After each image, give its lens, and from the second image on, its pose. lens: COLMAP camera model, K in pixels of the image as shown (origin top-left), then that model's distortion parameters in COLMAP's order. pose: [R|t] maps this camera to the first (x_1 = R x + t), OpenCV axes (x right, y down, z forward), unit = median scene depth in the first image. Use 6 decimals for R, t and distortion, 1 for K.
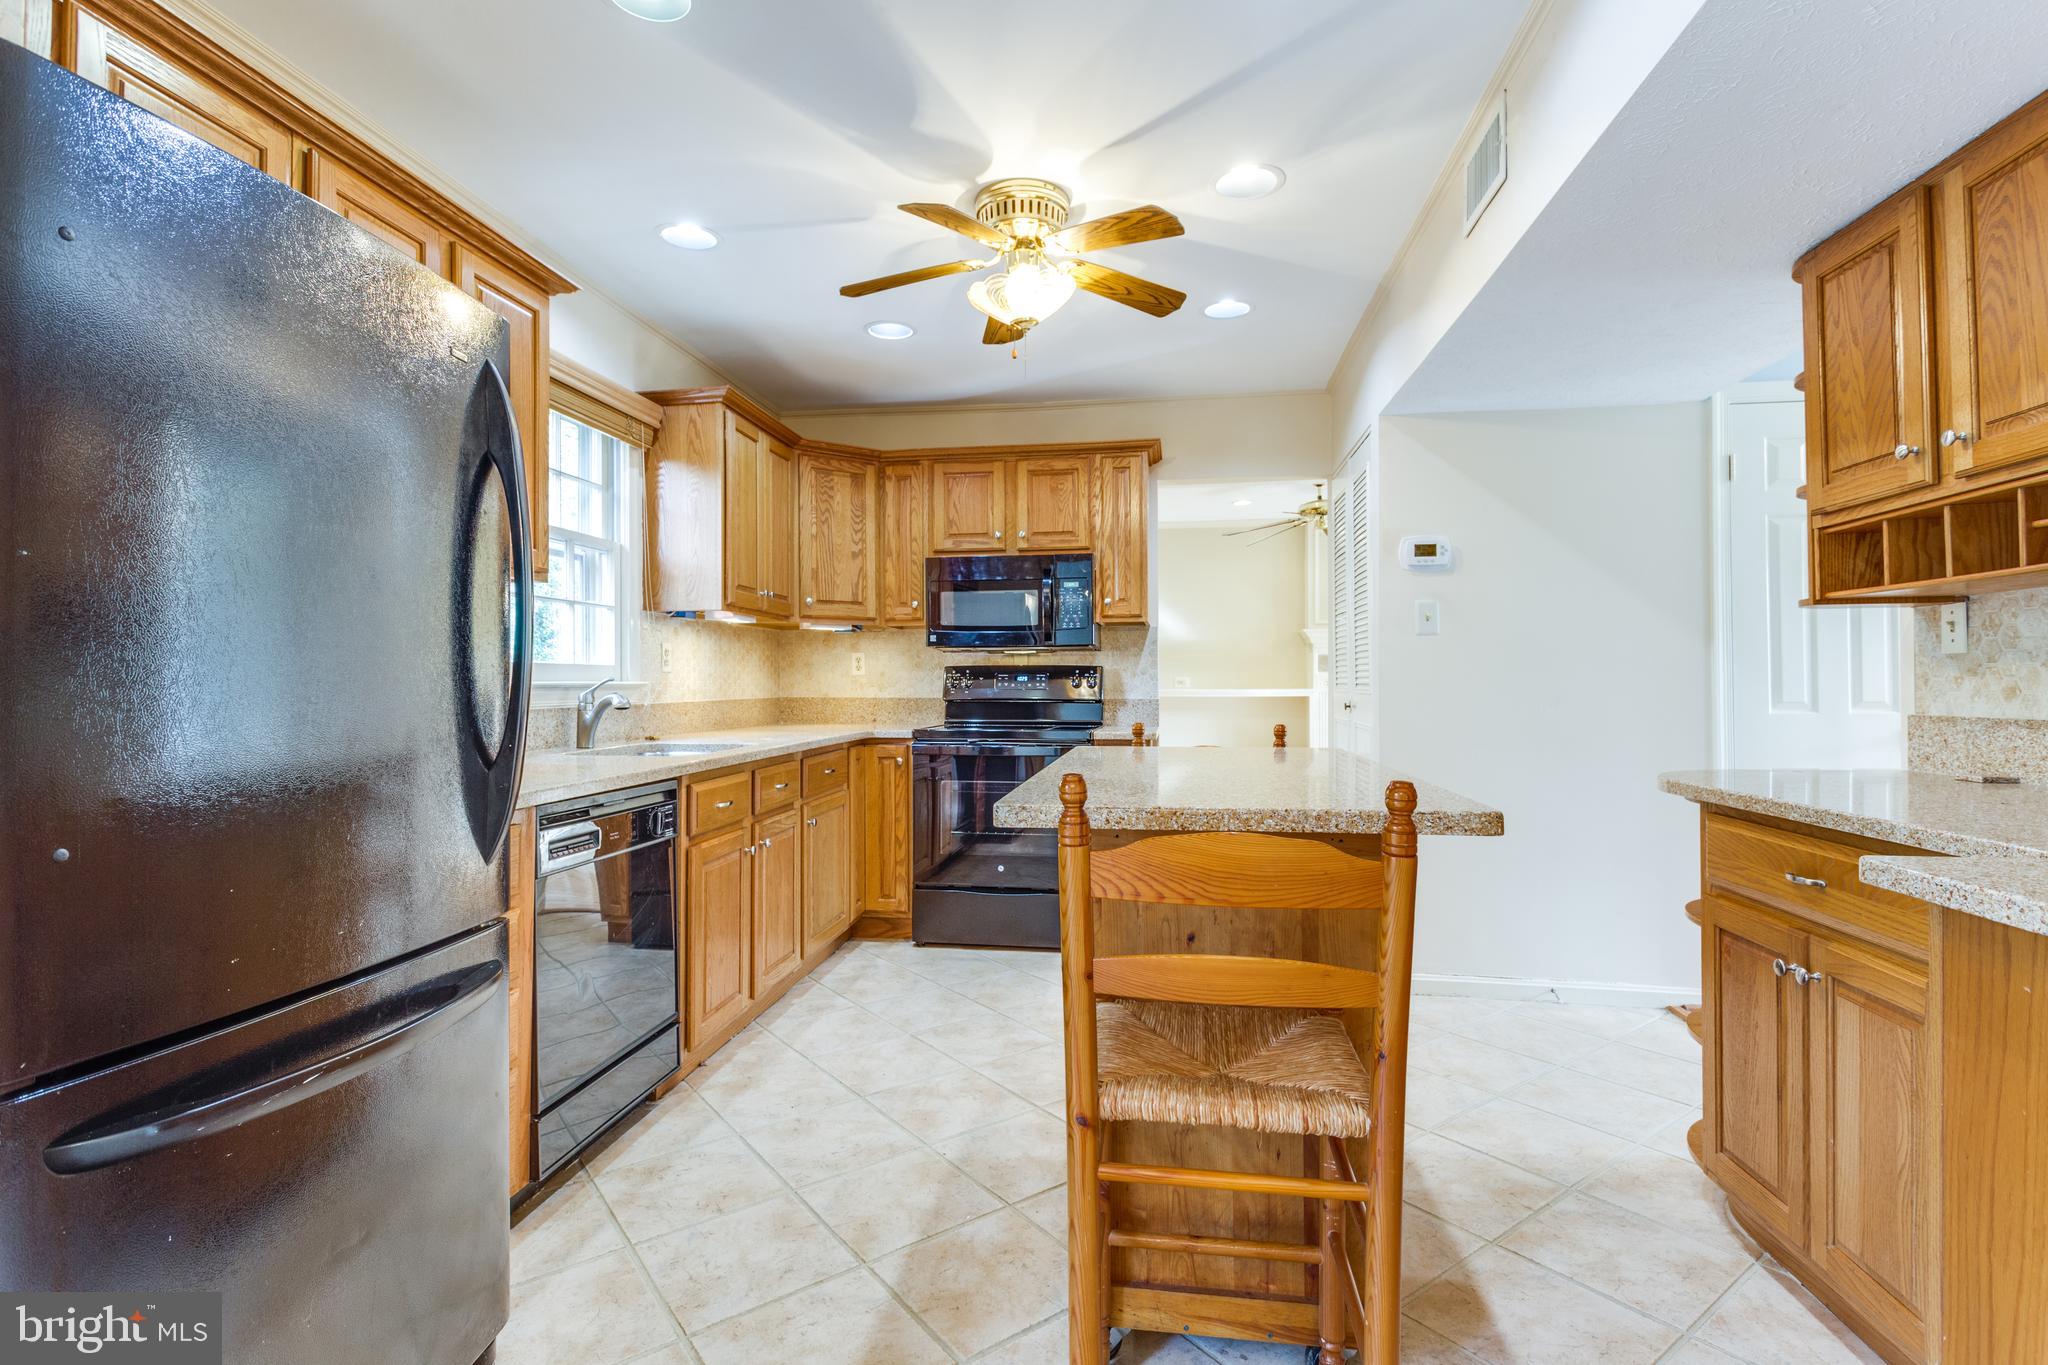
lens RADIAL K [[993.9, 0, 1026.1], [0, 993.9, 675.7], [0, 0, 1]] dist [0.006750, -0.003635]
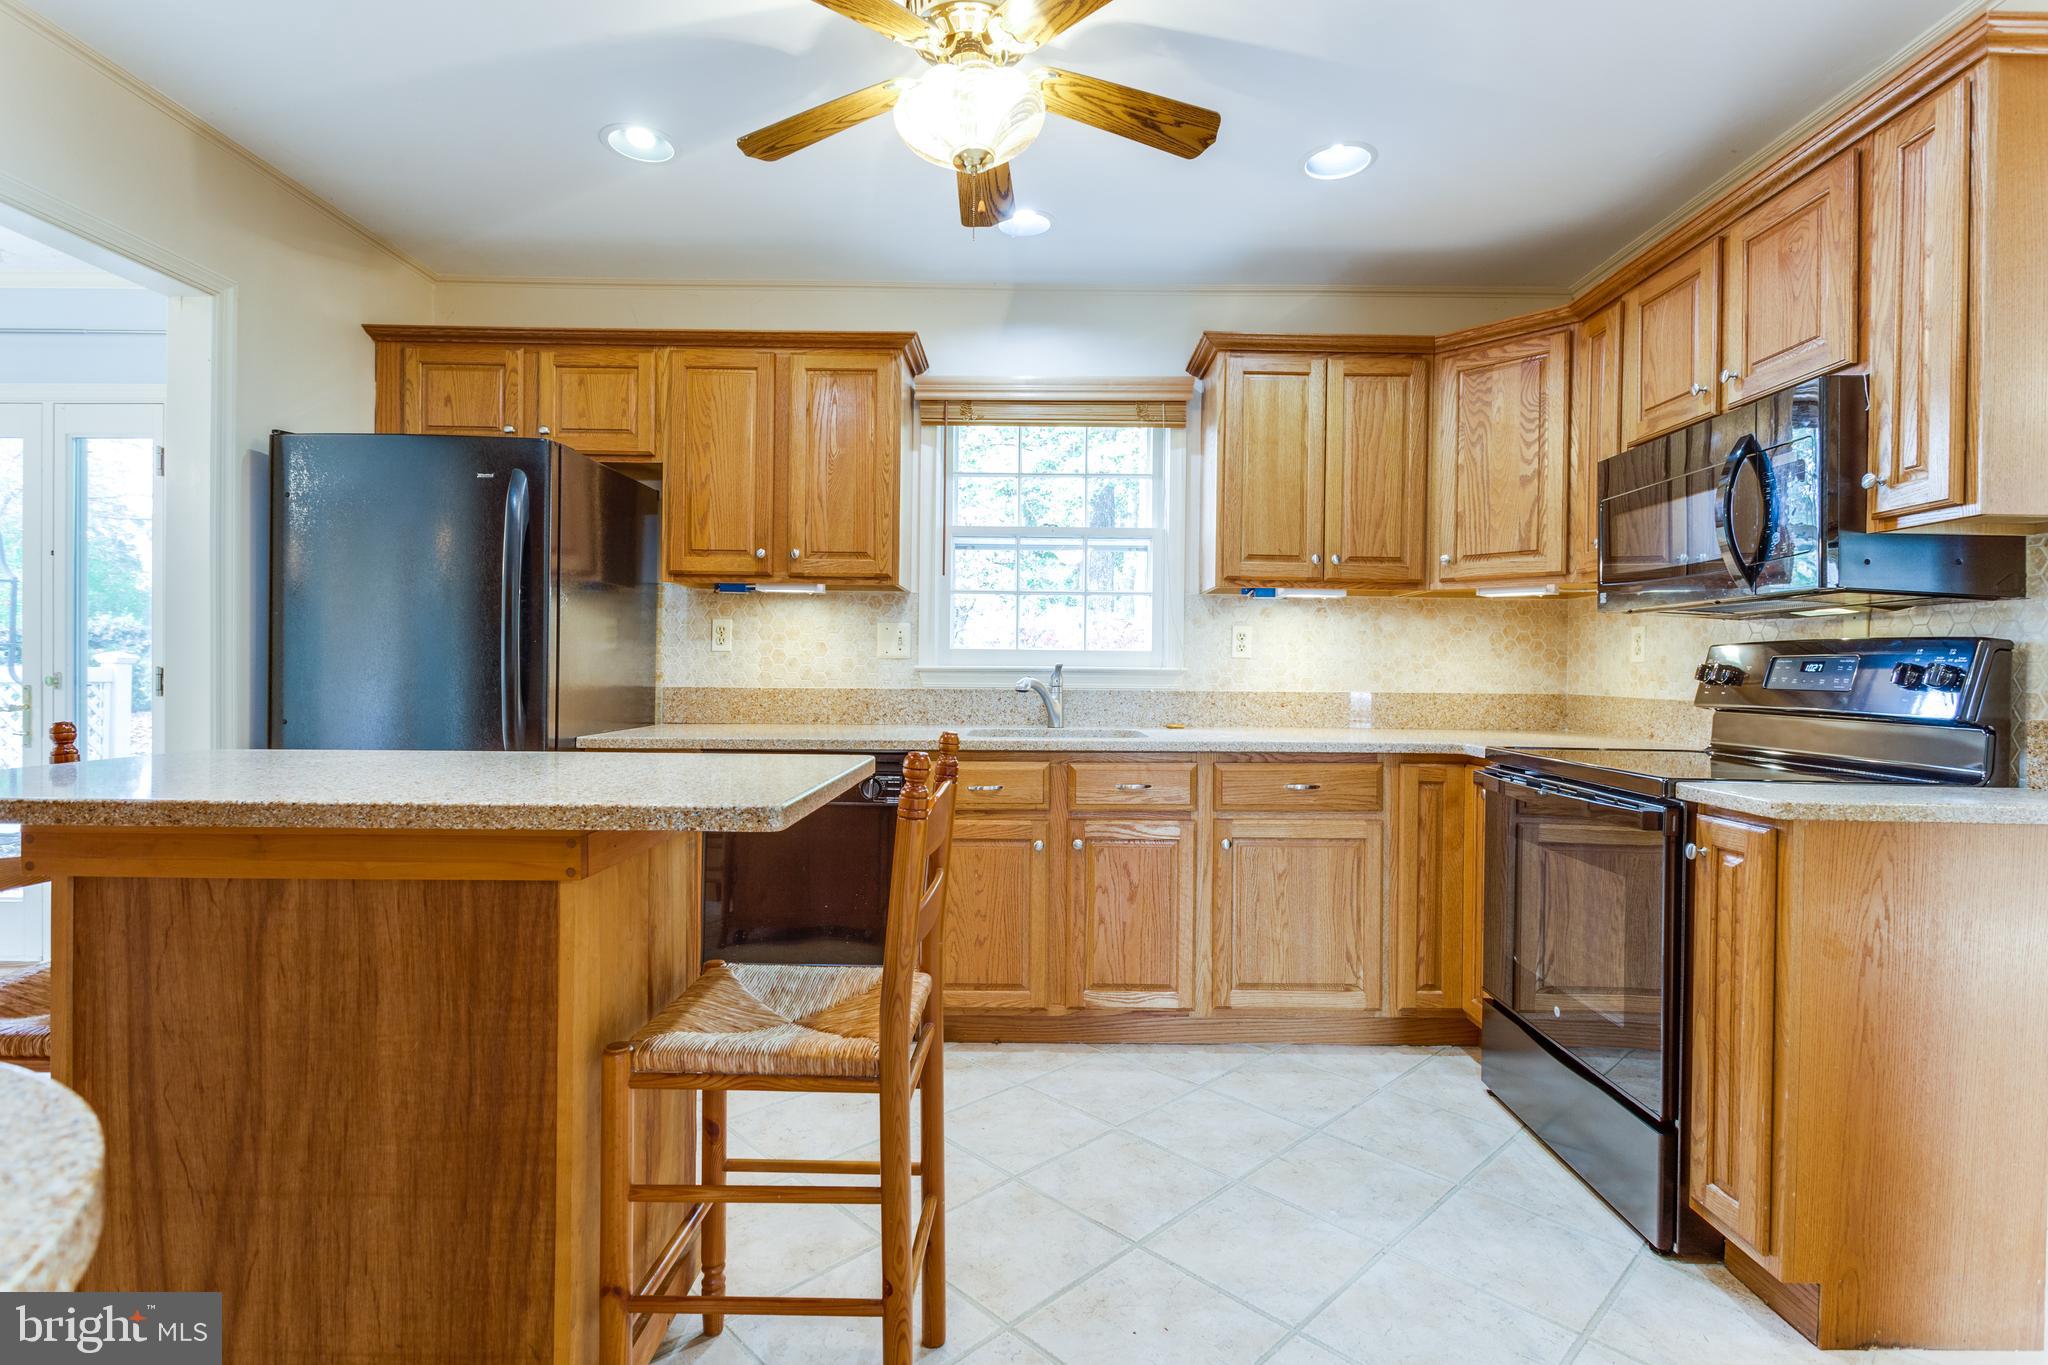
lens RADIAL K [[993.9, 0, 1042.0], [0, 993.9, 675.2], [0, 0, 1]] dist [0.006750, -0.003635]
pose [[0.128414, 0.008278, -0.991686, 0.519425], [-0.005180, 0.999957, 0.007677, 0.005983], [0.991707, 0.004151, 0.128451, 0.695265]]
